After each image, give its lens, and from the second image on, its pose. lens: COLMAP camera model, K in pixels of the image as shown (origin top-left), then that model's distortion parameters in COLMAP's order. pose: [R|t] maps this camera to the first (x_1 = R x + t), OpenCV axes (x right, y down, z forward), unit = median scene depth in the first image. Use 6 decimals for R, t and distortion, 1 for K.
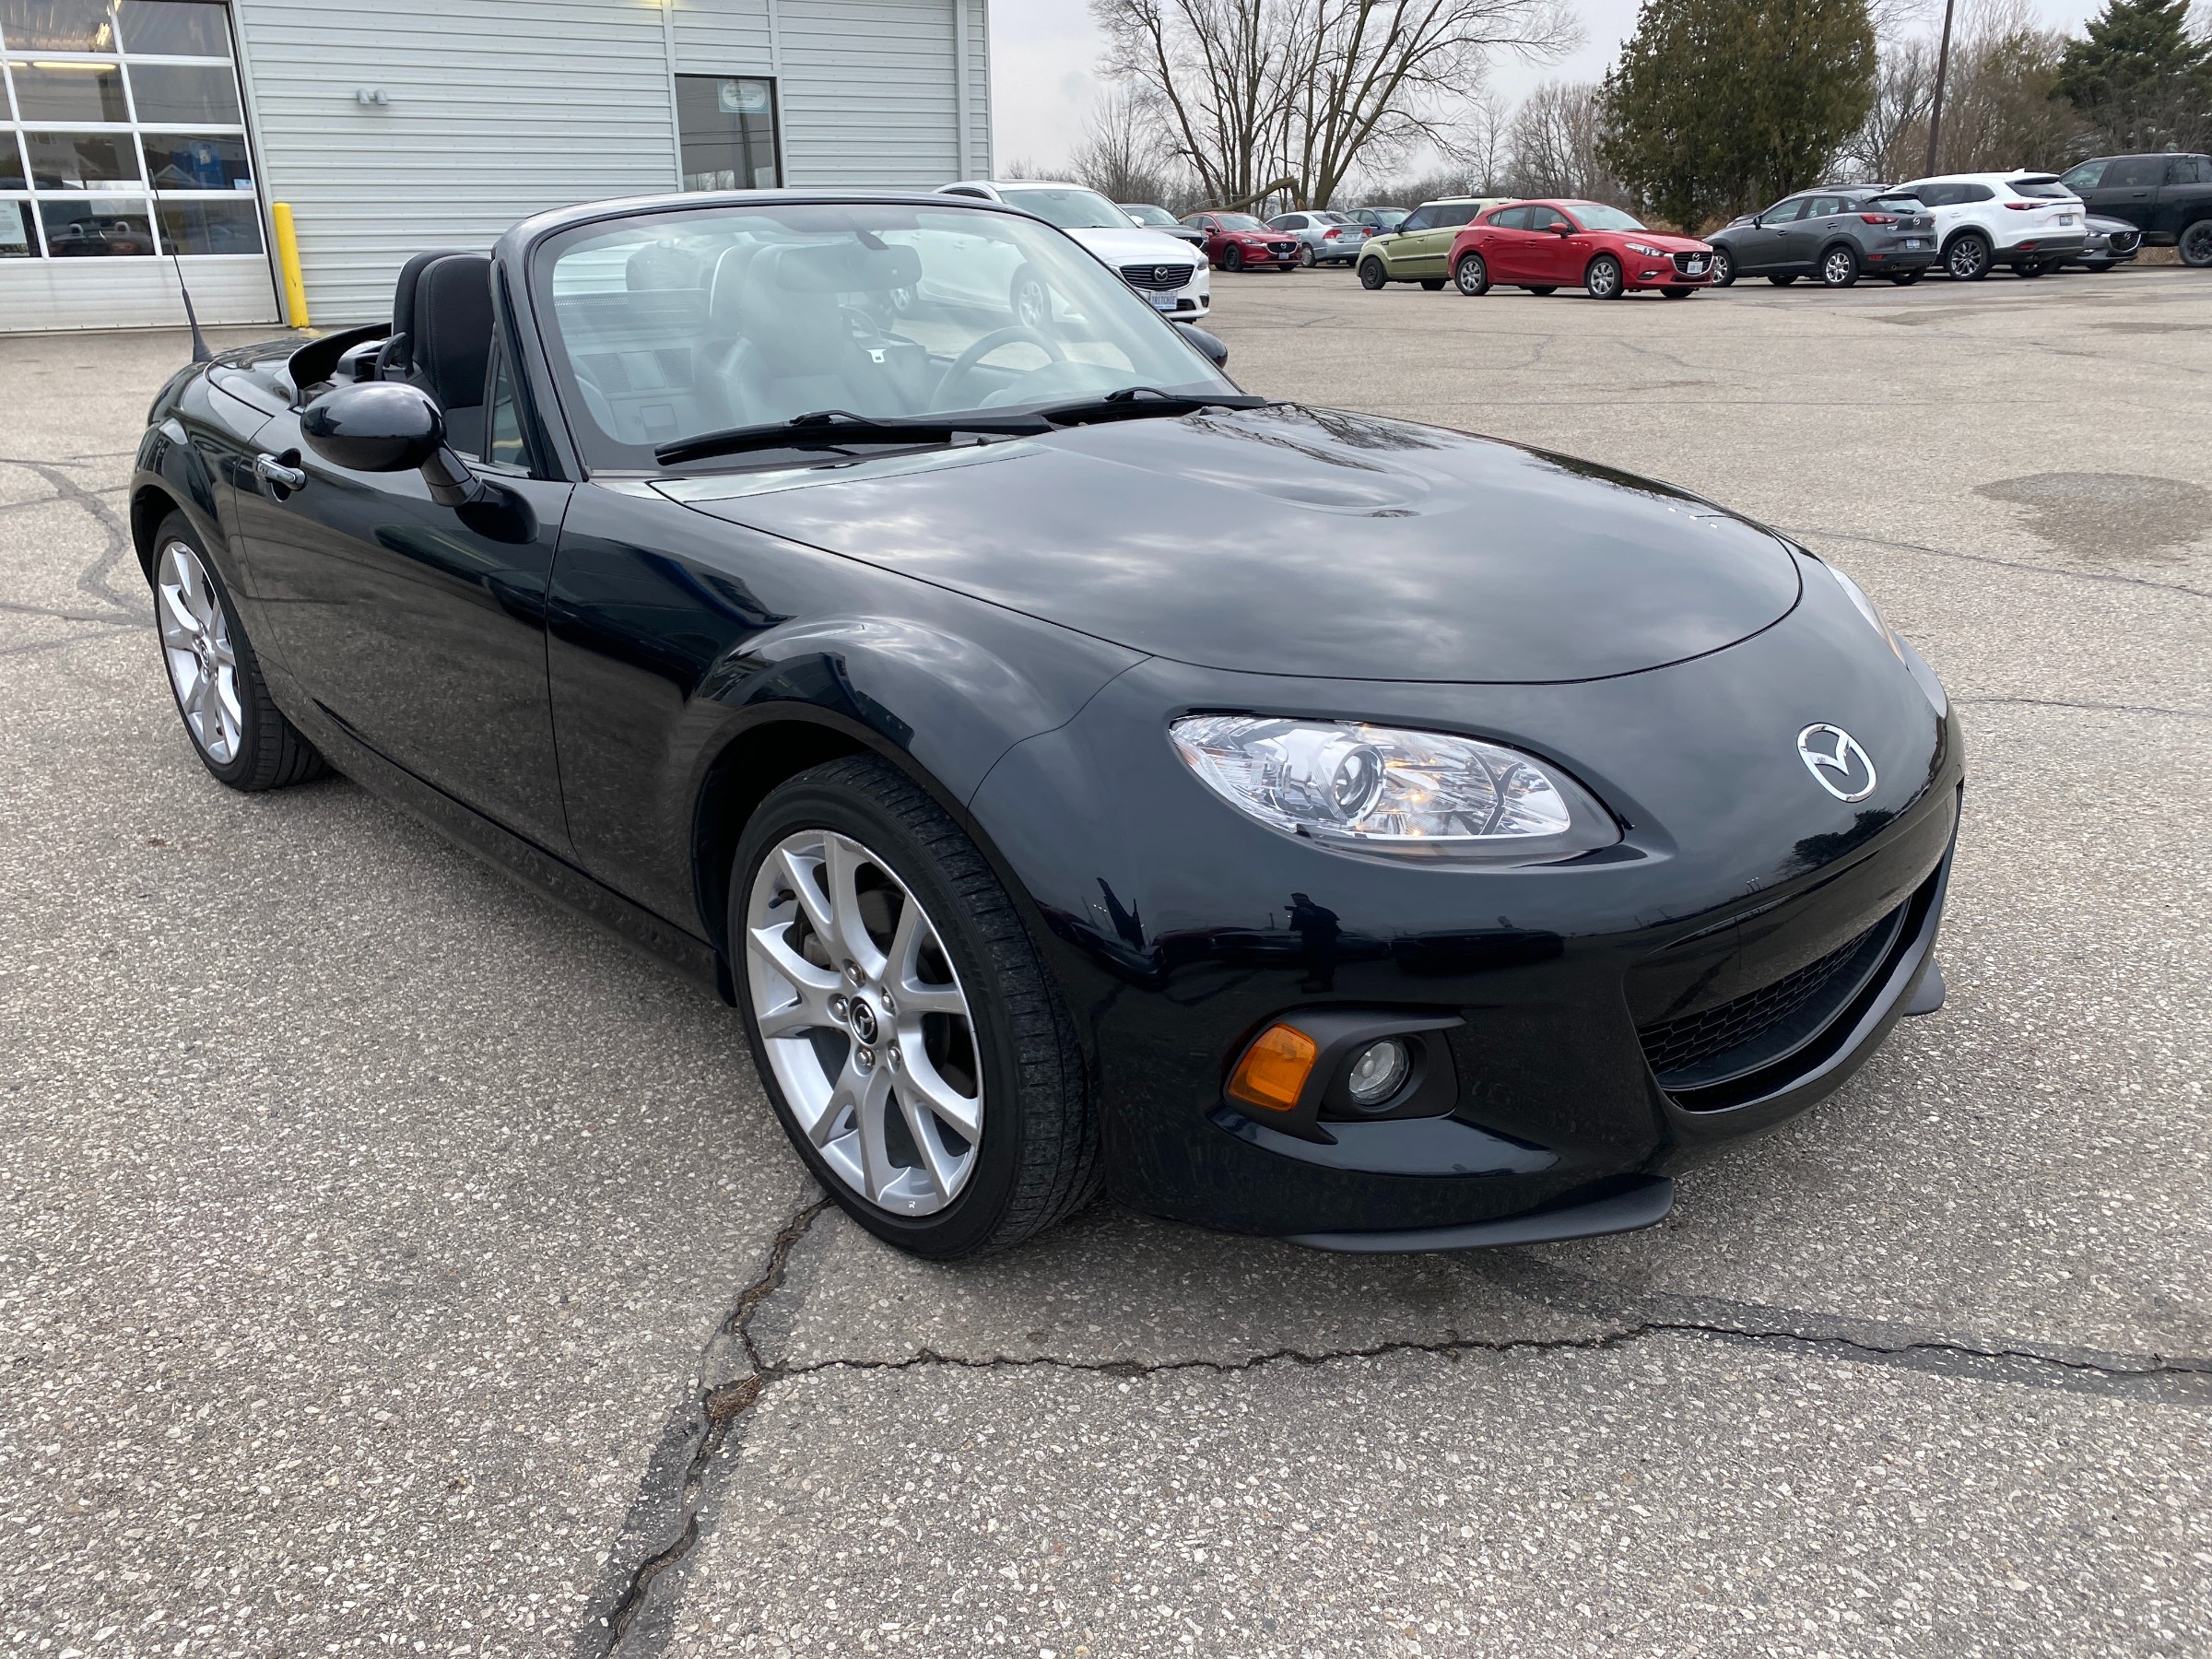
lens RADIAL K [[1691.3, 0, 1105.2], [0, 1691.3, 816.3], [0, 0, 1]] dist [0.015869, -0.005239]
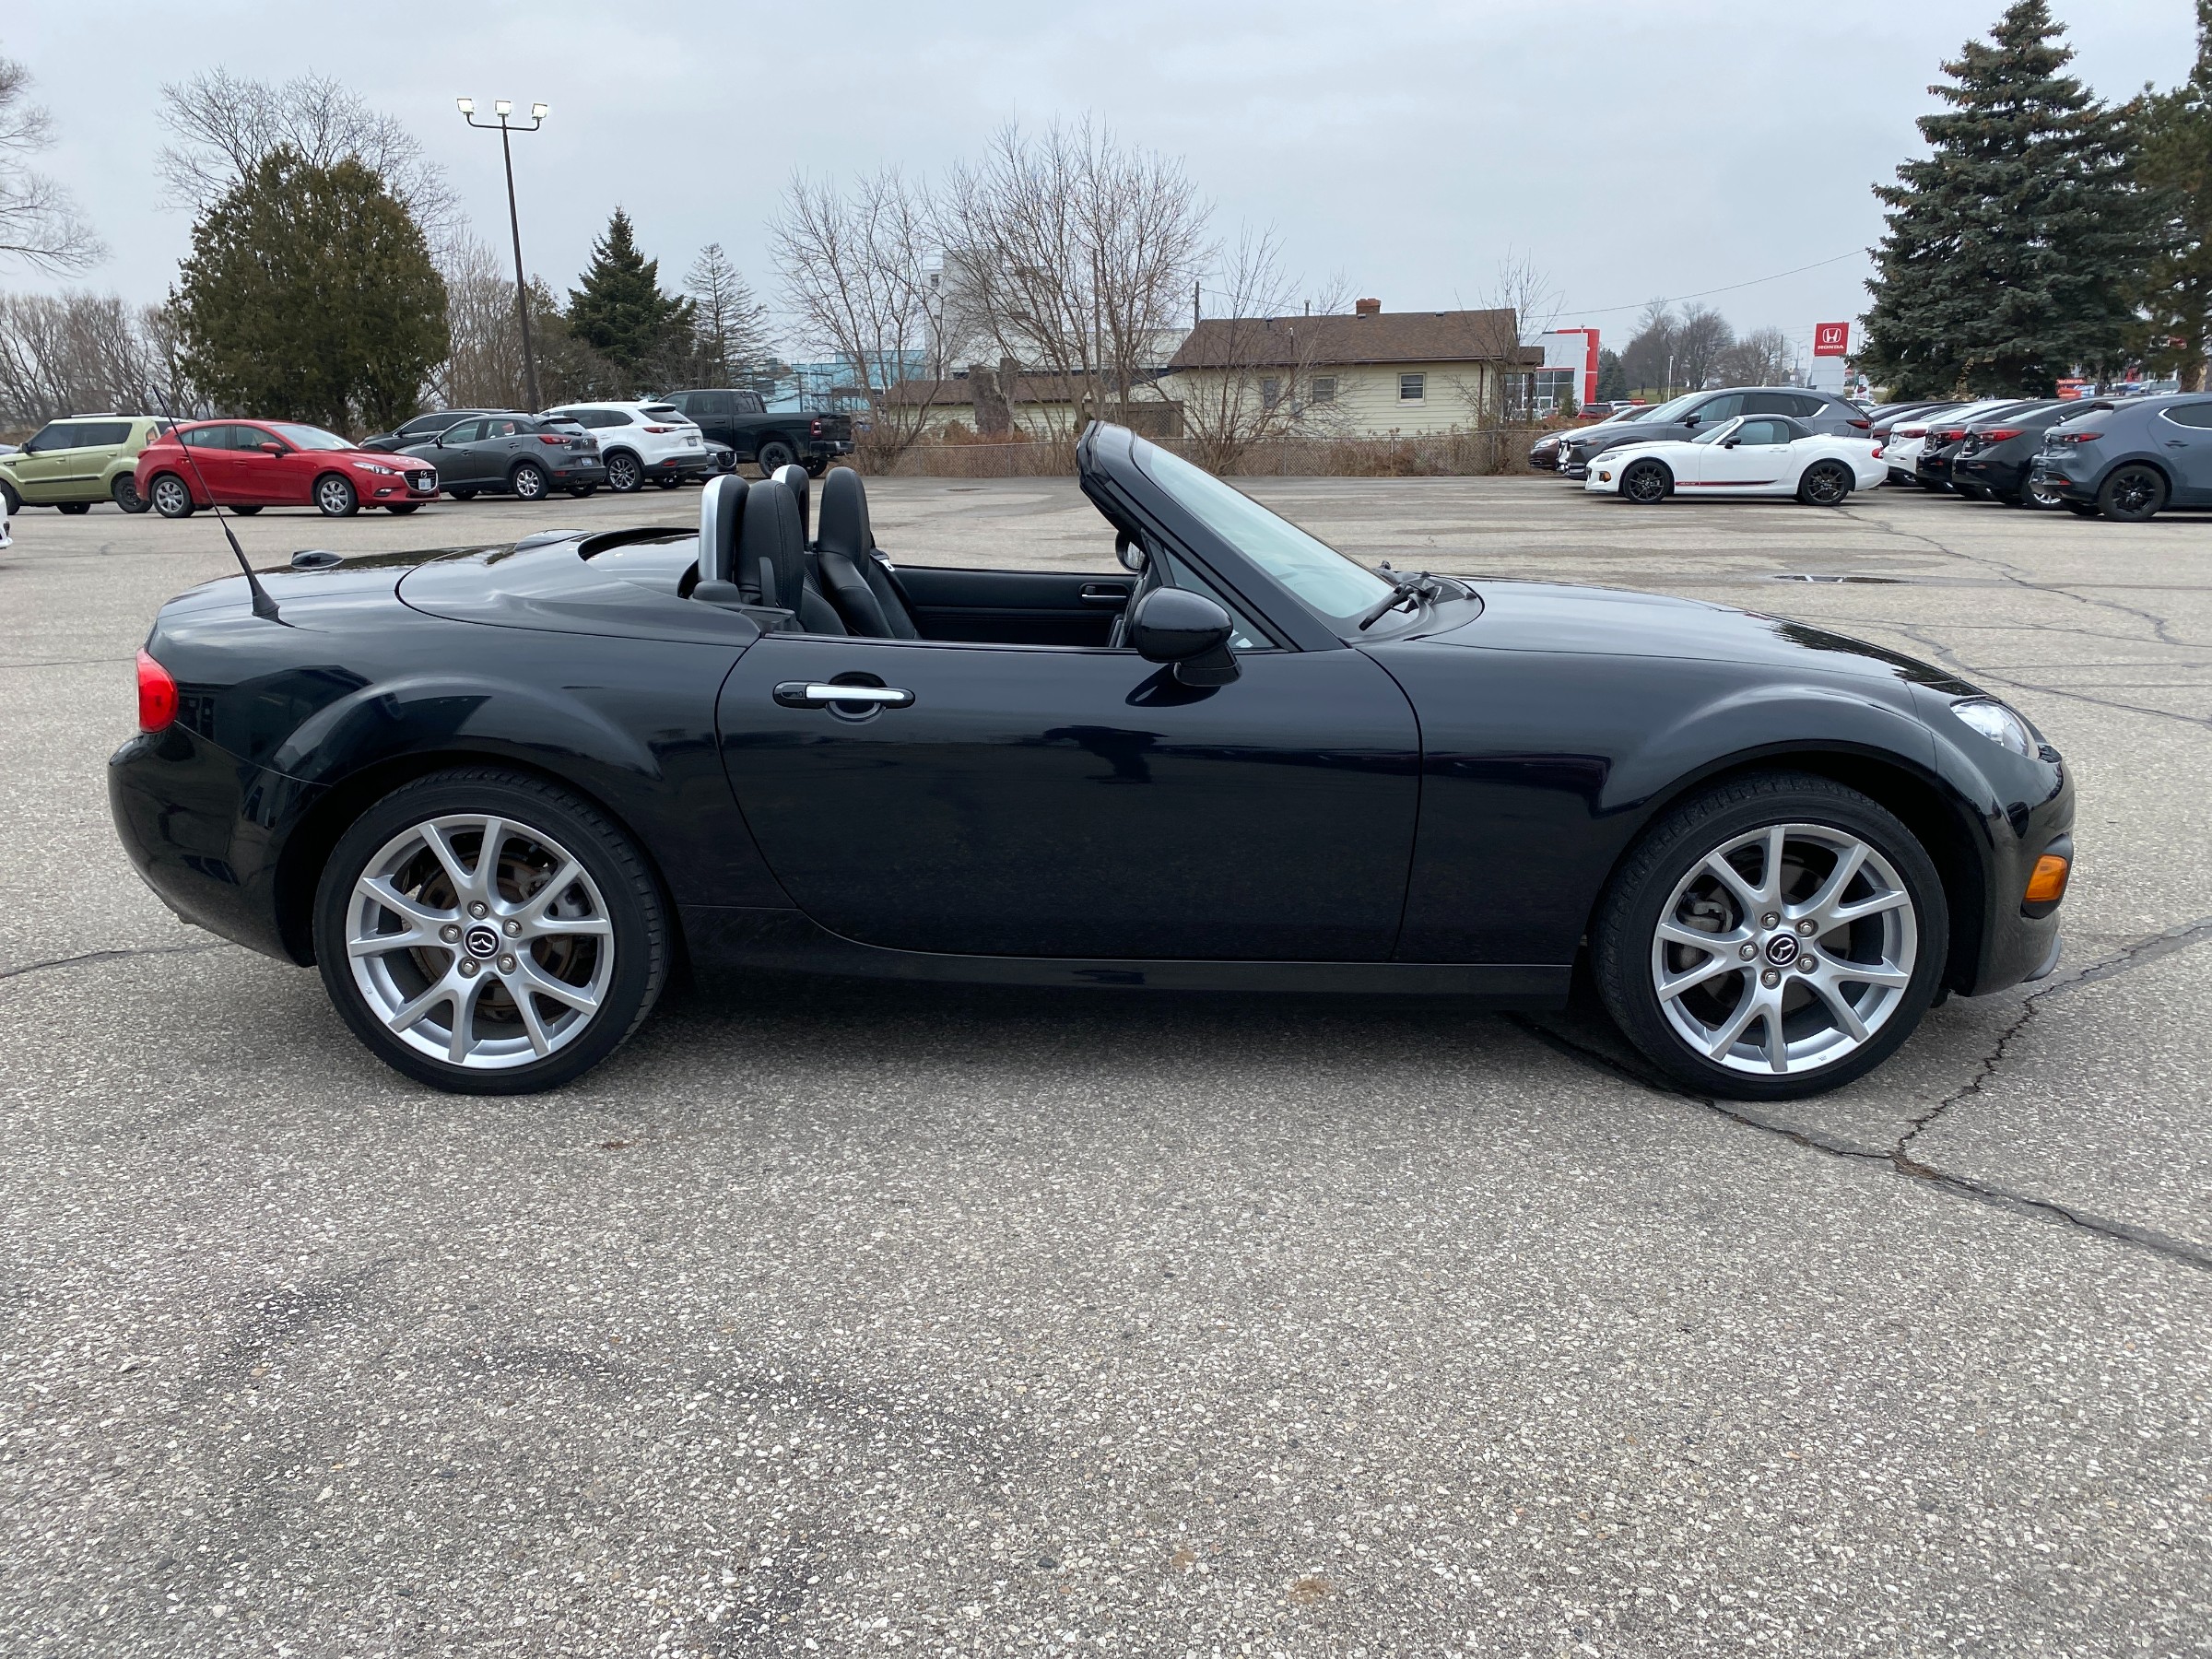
lens RADIAL K [[1691.3, 0, 1105.2], [0, 1691.3, 833.7], [0, 0, 1]] dist [0.015869, -0.005239]
pose [[0.677030, -0.167325, 0.716682, -0.139240], [0.244713, 0.969584, -0.004803, -0.010378], [-0.694080, 0.178633, 0.697384, 0.028711]]
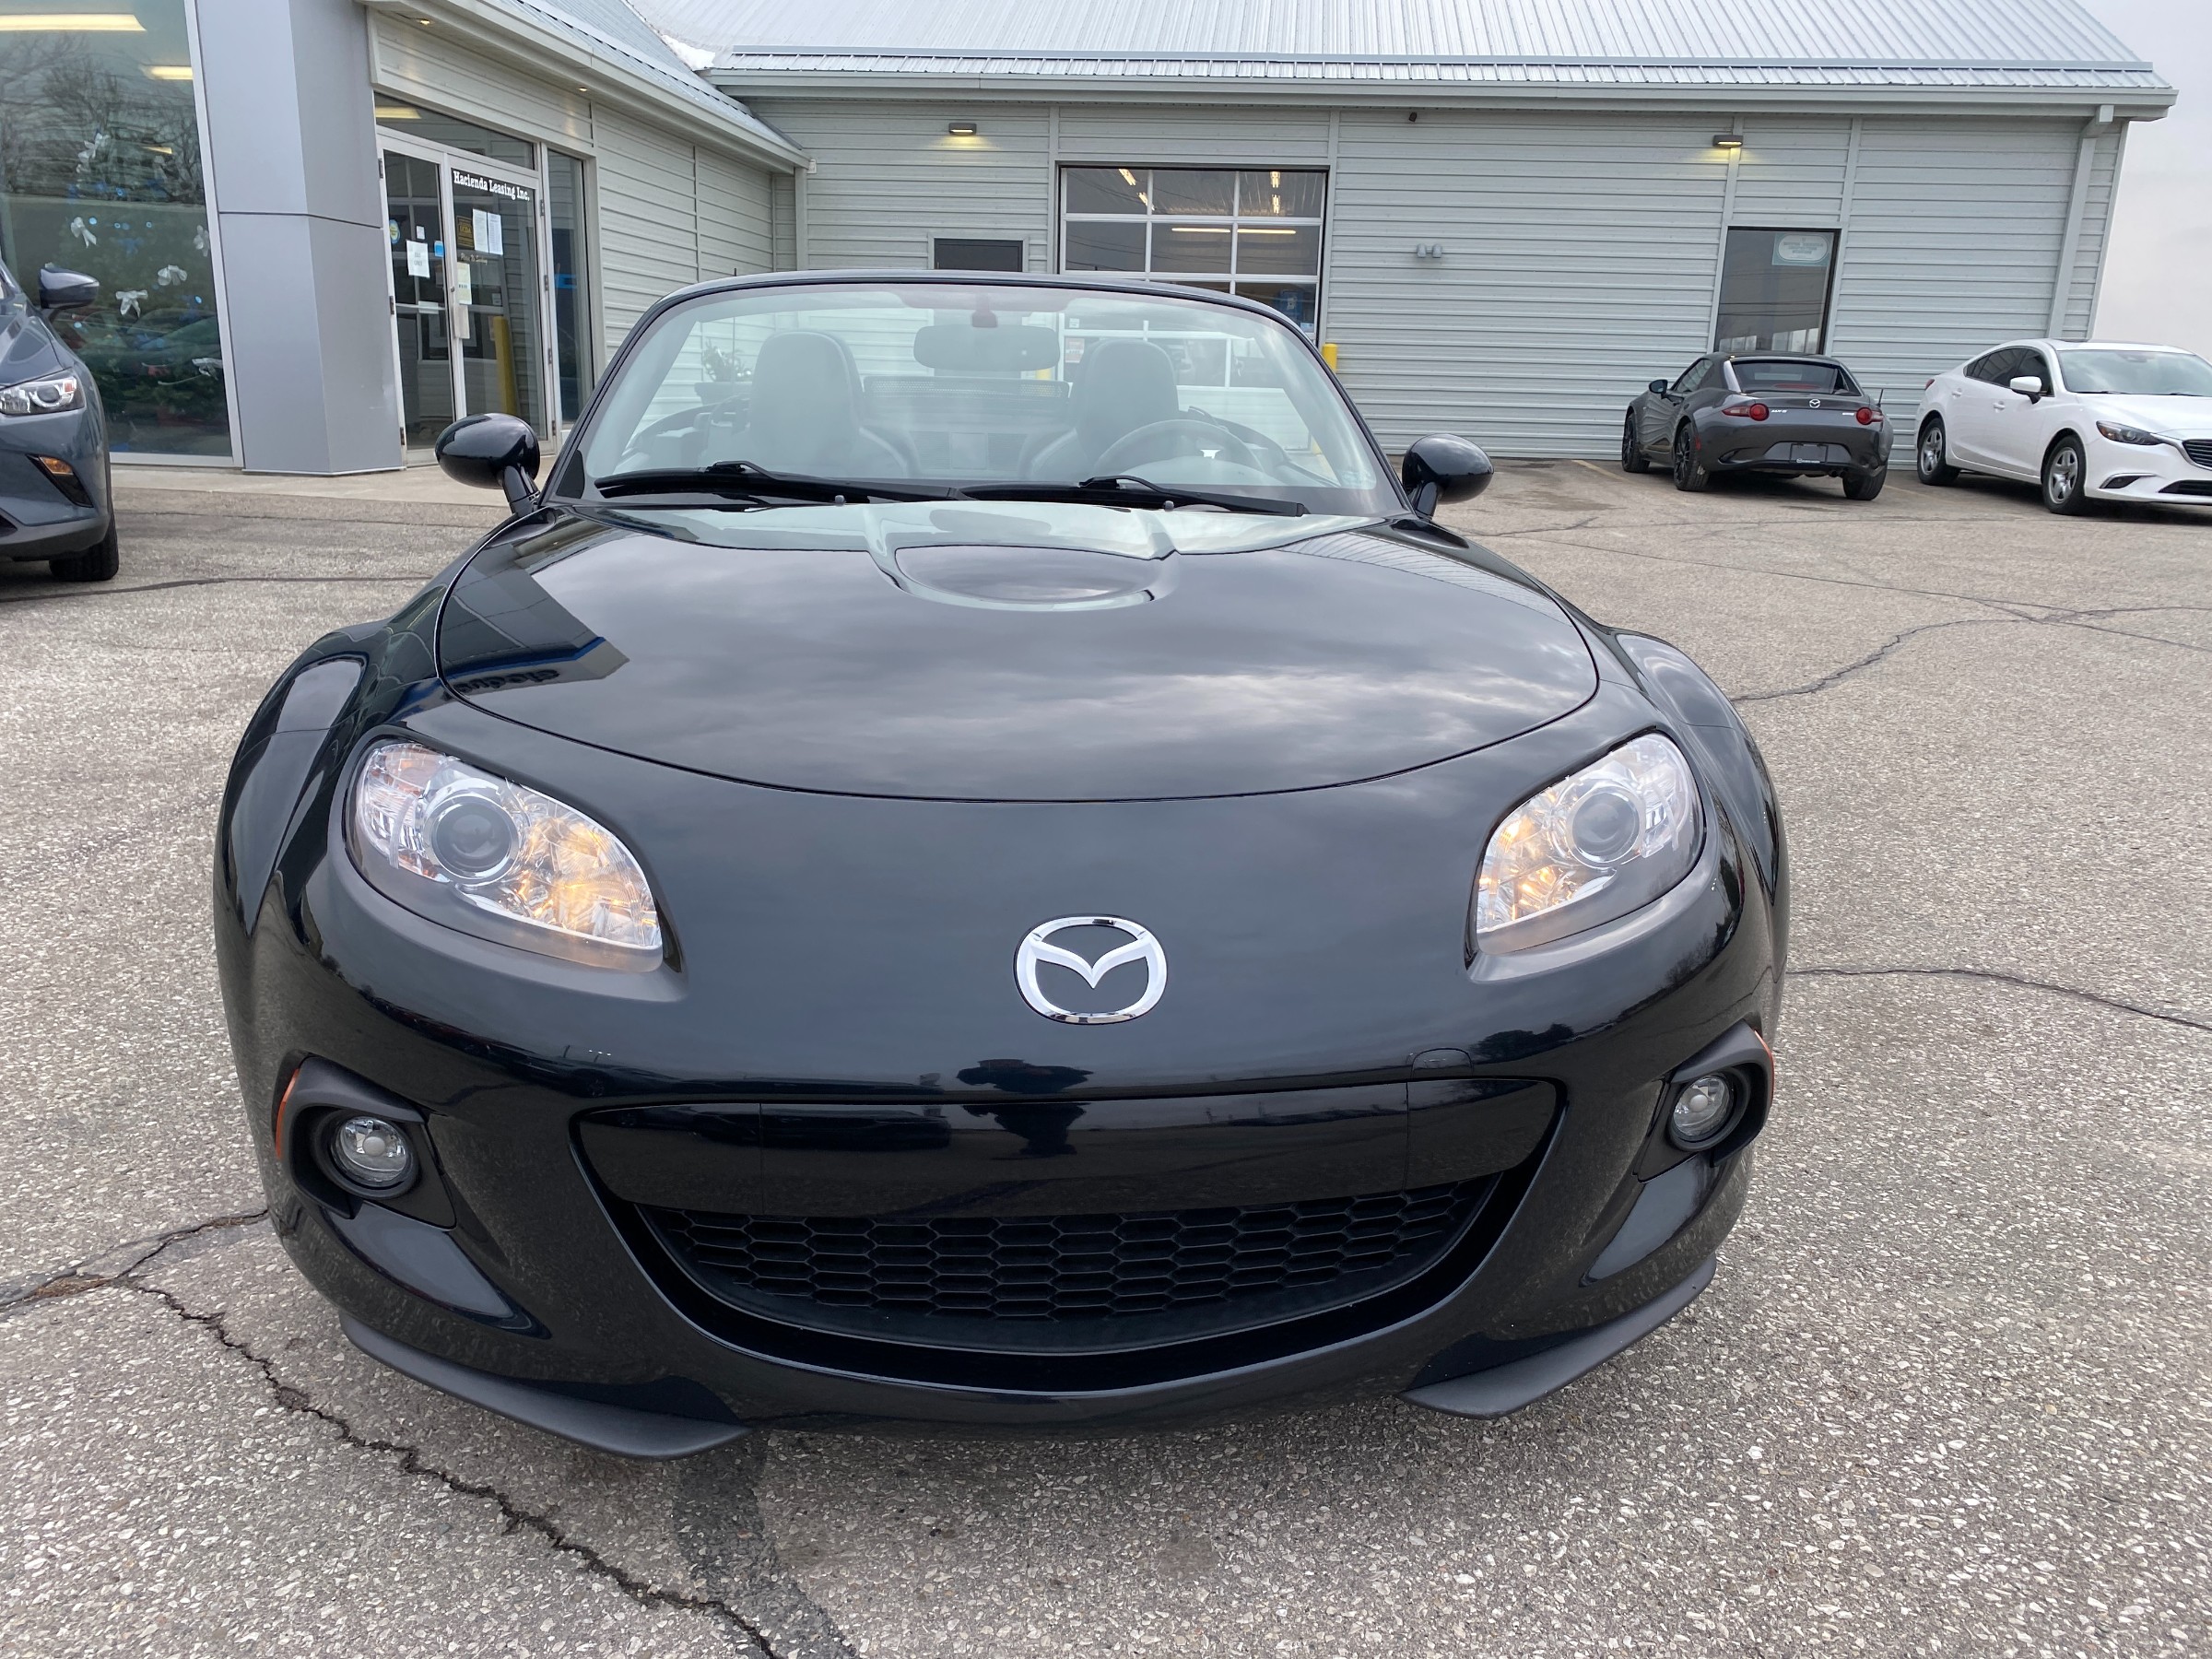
lens RADIAL K [[1691.3, 0, 1106.0], [0, 1691.3, 821.2], [0, 0, 1]] dist [0.015869, -0.005239]
pose [[0.806696, 0.186336, -0.560821, 0.069449], [-0.231612, 0.972757, -0.009950, -0.007332], [0.543689, 0.137919, 0.827877, 0.032412]]
